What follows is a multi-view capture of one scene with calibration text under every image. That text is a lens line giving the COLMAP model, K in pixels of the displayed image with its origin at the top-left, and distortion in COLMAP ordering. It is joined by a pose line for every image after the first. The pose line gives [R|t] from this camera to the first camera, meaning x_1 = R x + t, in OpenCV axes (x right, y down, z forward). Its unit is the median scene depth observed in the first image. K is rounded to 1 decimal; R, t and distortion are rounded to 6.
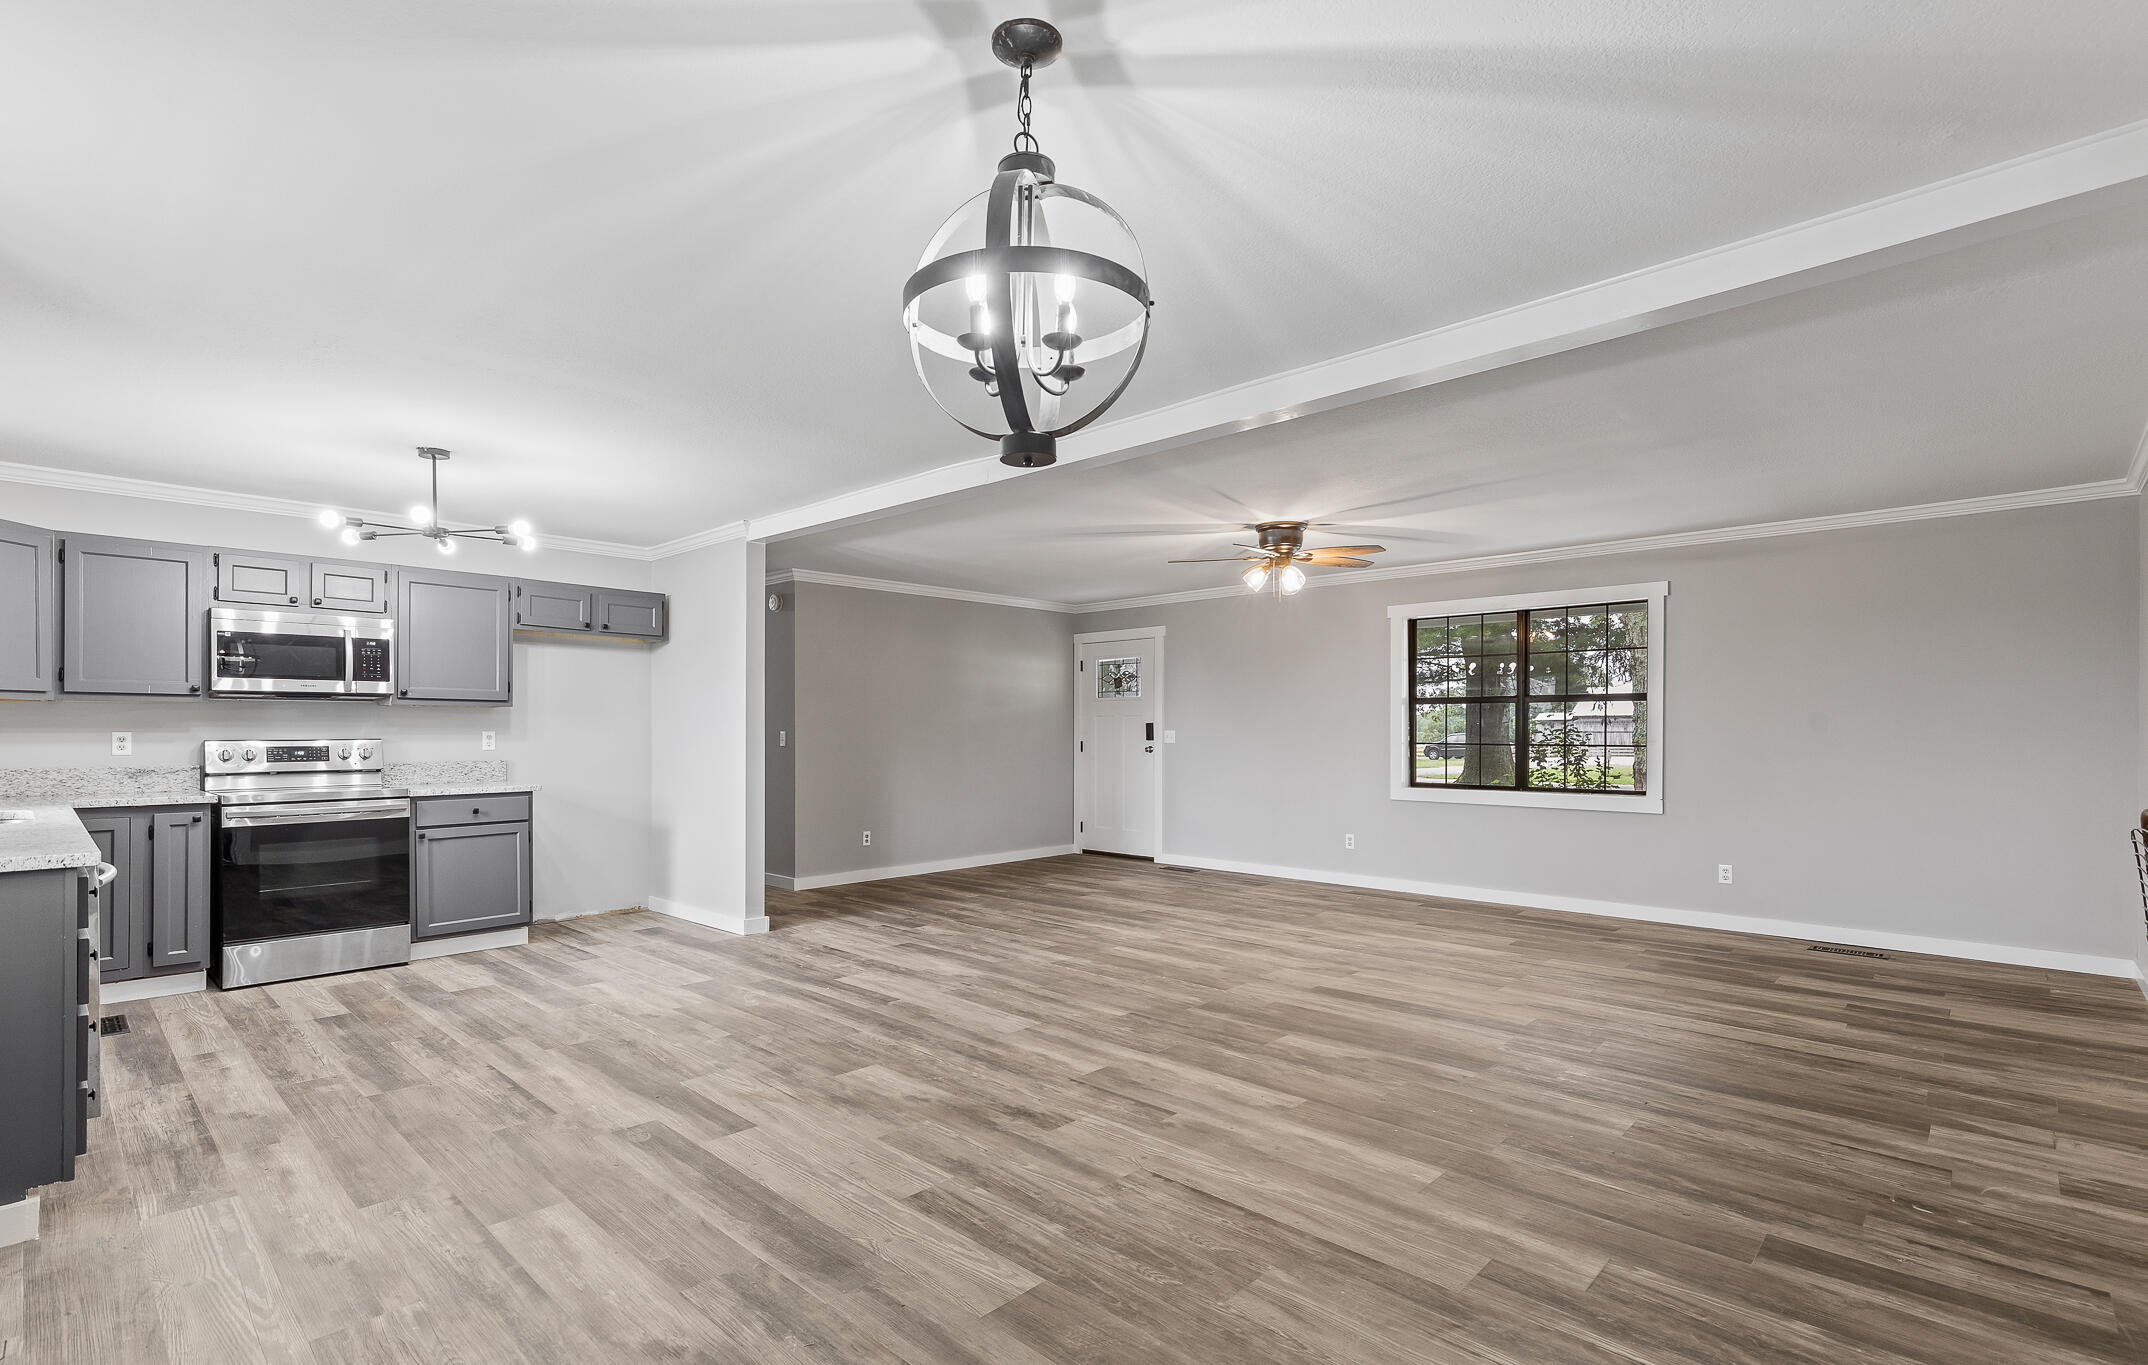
lens RADIAL K [[992.6, 0, 1044.1], [0, 992.6, 731.5], [0, 0, 1]] dist [0.001821, 0.000229]
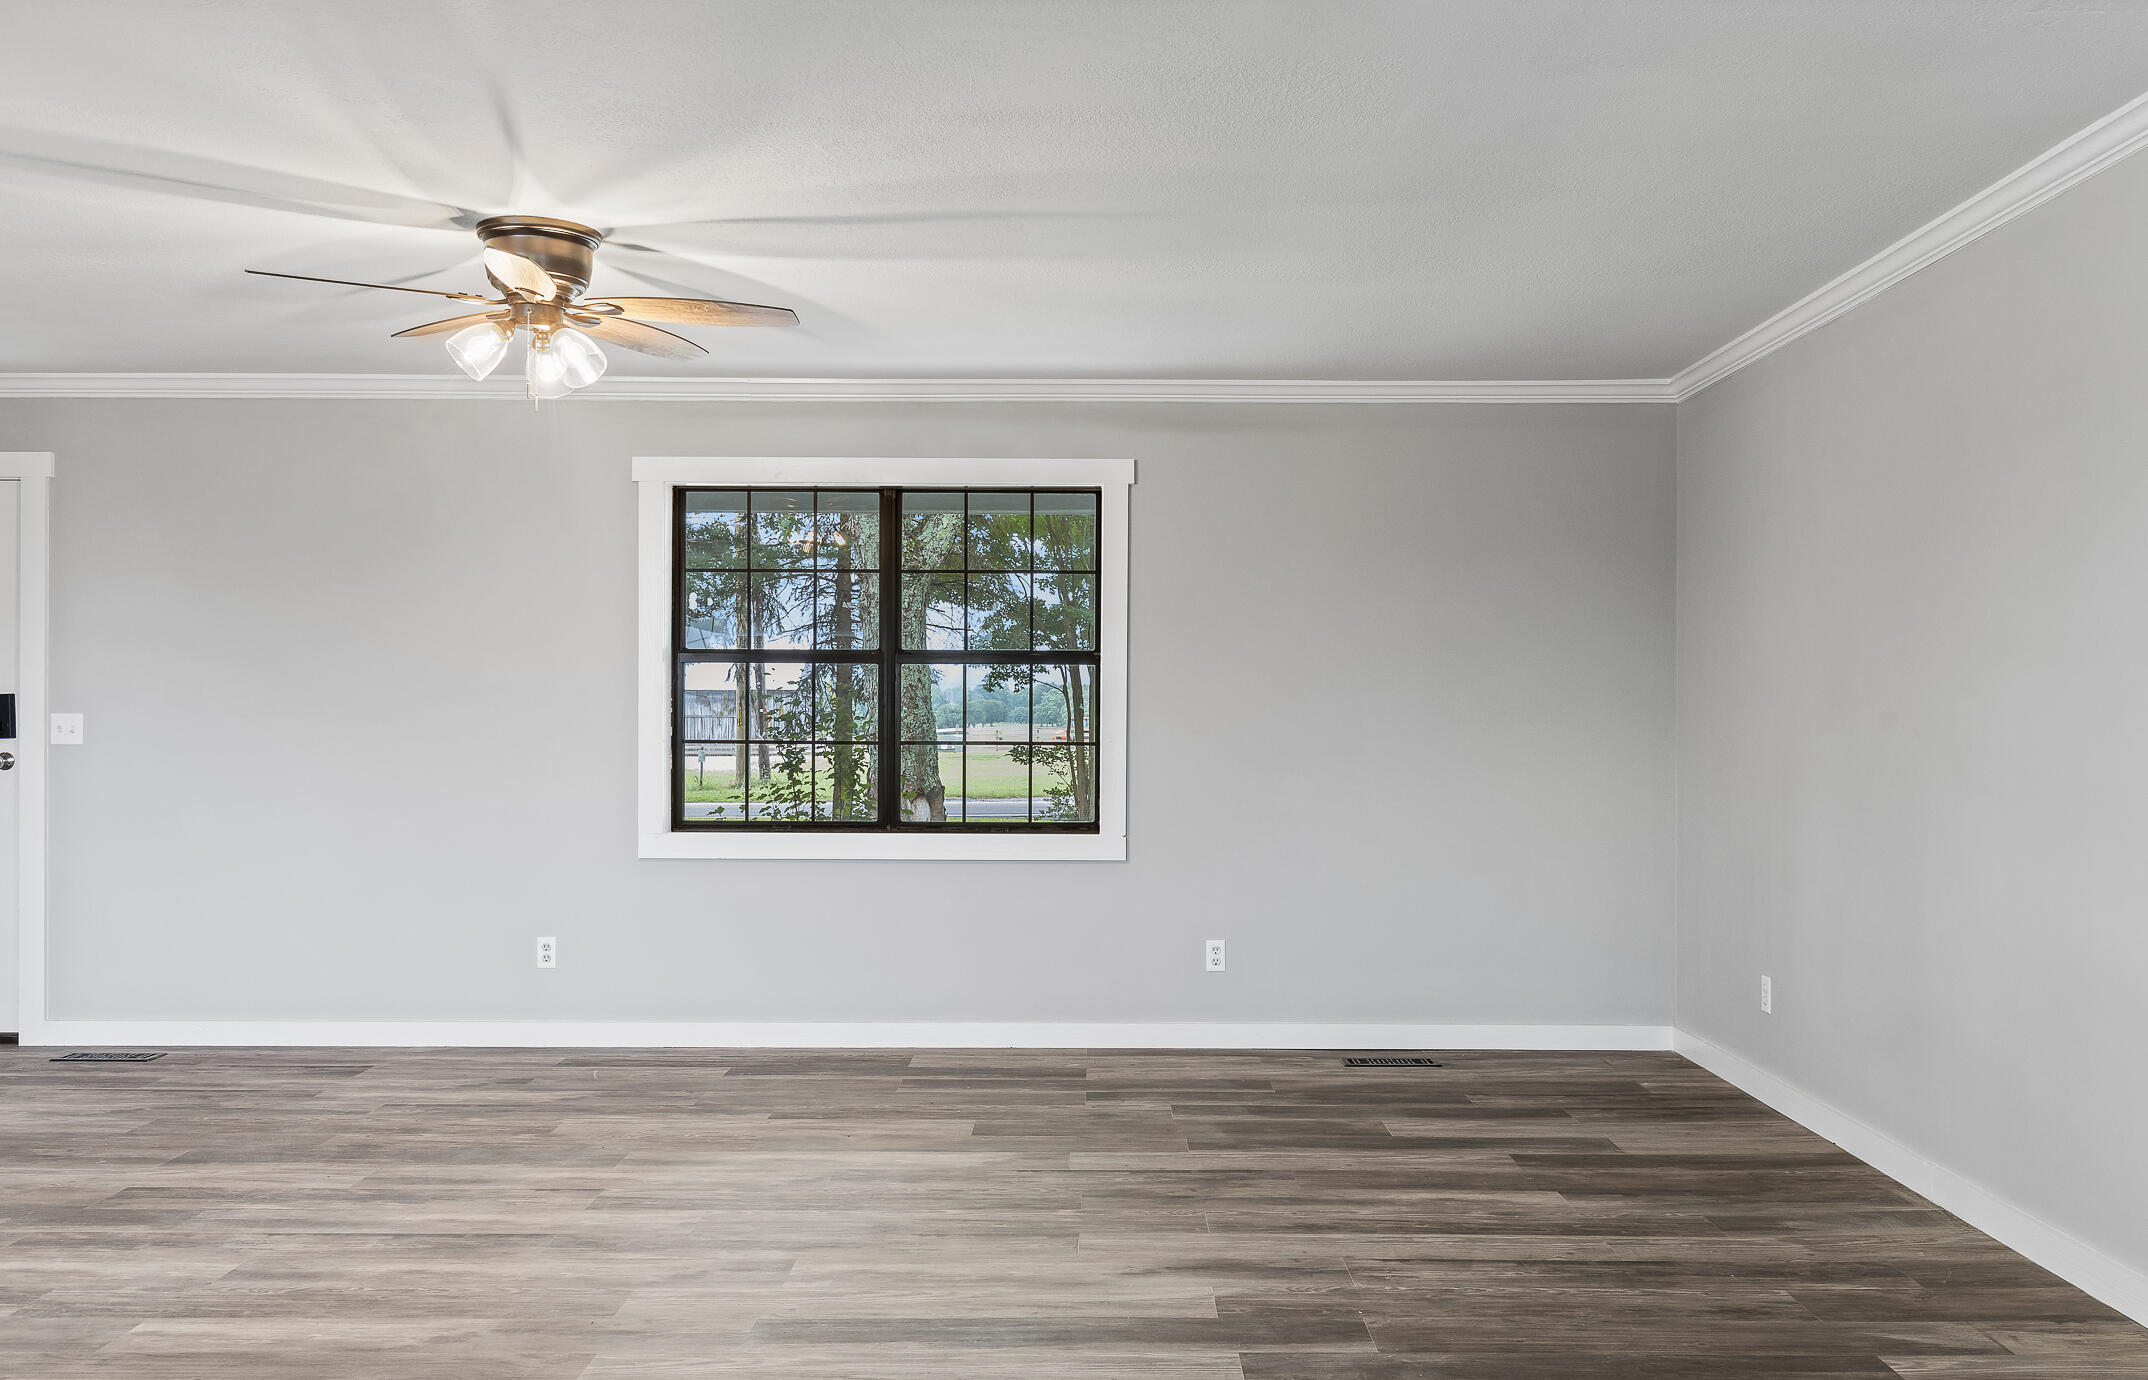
lens RADIAL K [[1788.5, 0, 1107.8], [0, 1788.5, 718.8], [0, 0, 1]] dist [0.004629, 0.001801]
pose [[0.711995, -0.000070, 0.702185, -0.192855], [-0.002619, 0.999993, 0.002756, -0.004105], [-0.702180, -0.003801, 0.711990, 0.440305]]
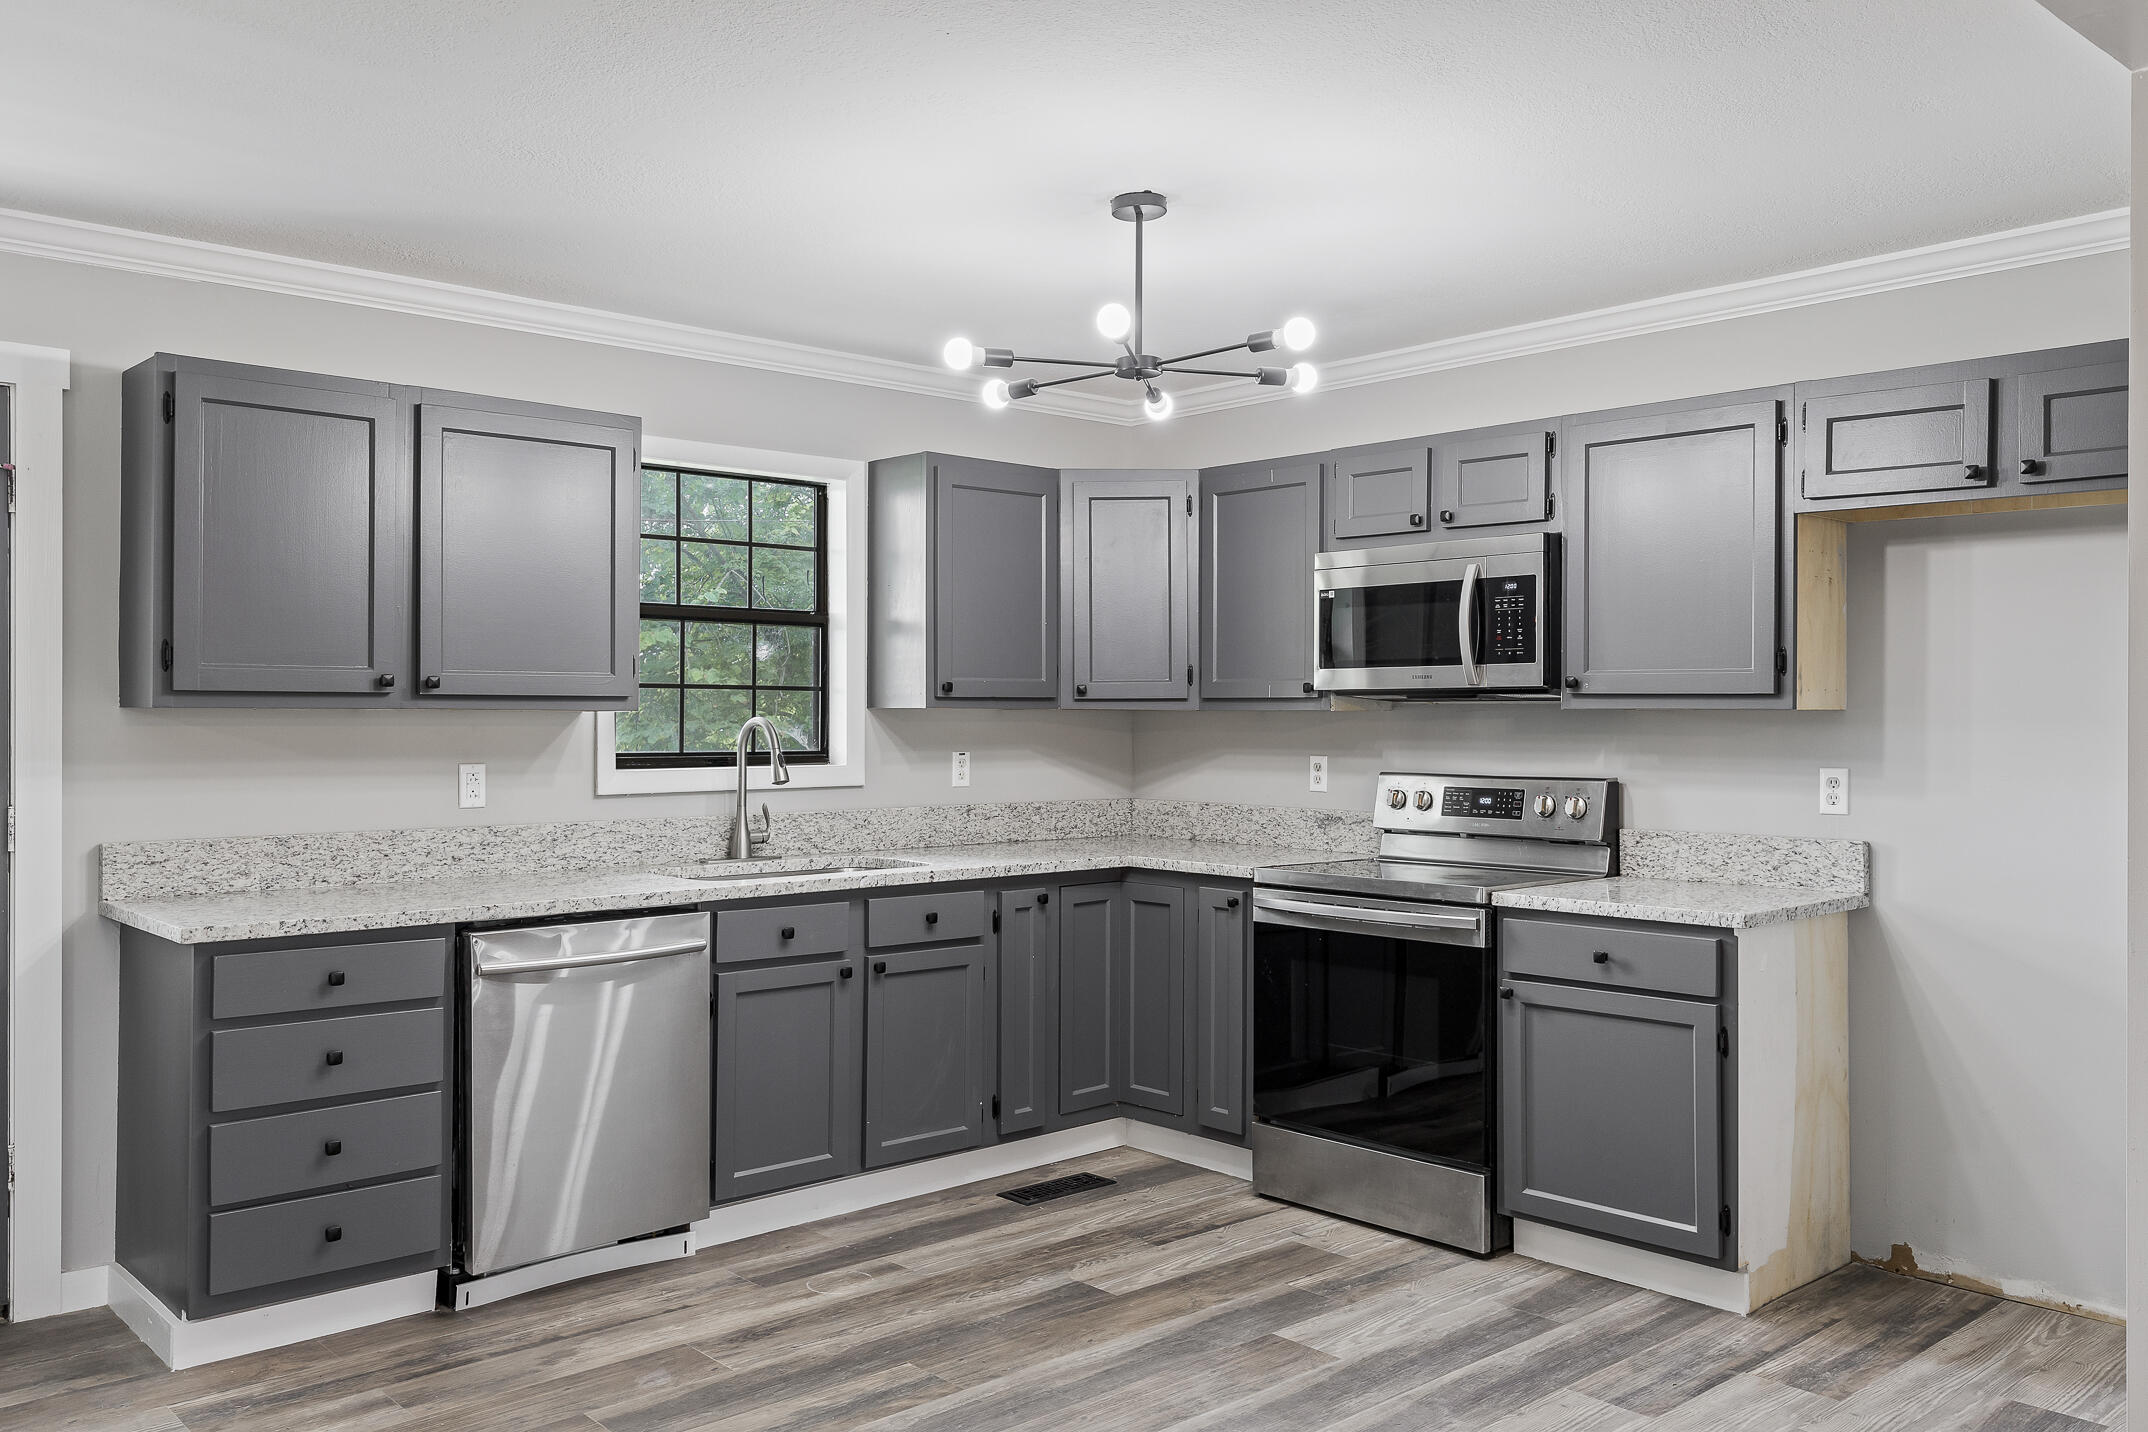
lens RADIAL K [[1708.4, 0, 1069.7], [0, 1708.4, 710.3], [0, 0, 1]] dist [0.000251, 0.000022]
pose [[-0.059176, -0.000422, -0.998247, 0.254293], [-0.002571, 0.999997, -0.000270, -0.036703], [0.998244, 0.002551, -0.059177, 1.159464]]
